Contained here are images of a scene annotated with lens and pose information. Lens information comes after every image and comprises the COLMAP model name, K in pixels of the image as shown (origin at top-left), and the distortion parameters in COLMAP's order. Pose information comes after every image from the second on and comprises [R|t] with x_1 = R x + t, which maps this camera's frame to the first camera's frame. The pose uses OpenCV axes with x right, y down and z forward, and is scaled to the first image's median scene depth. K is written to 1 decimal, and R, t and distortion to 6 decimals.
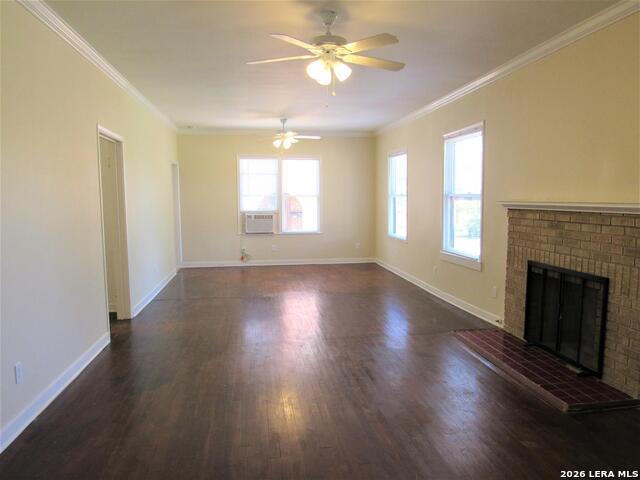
lens RADIAL K [[454.2, 0, 319.9], [0, 454.2, 241.0], [0, 0, 1]] dist [0.008210, 0.003985]
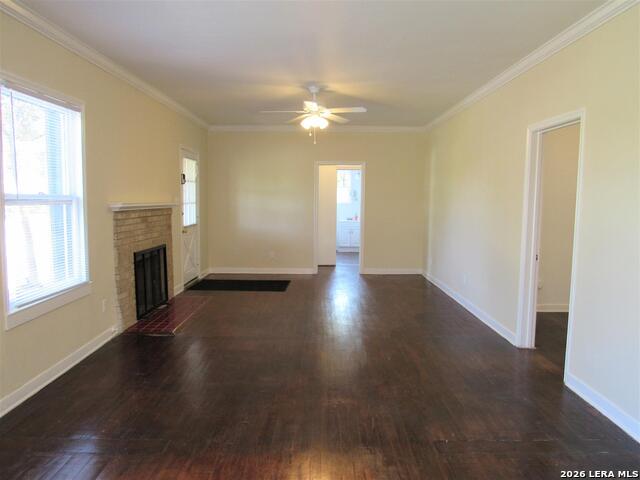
lens RADIAL K [[454.2, 0, 319.4], [0, 454.2, 240.3], [0, 0, 1]] dist [0.008210, 0.003985]
pose [[-0.989556, -0.002172, 0.144135, -0.191725], [0.025010, 0.982136, 0.186502, -0.204146], [-0.141965, 0.188159, -0.971824, 2.137072]]
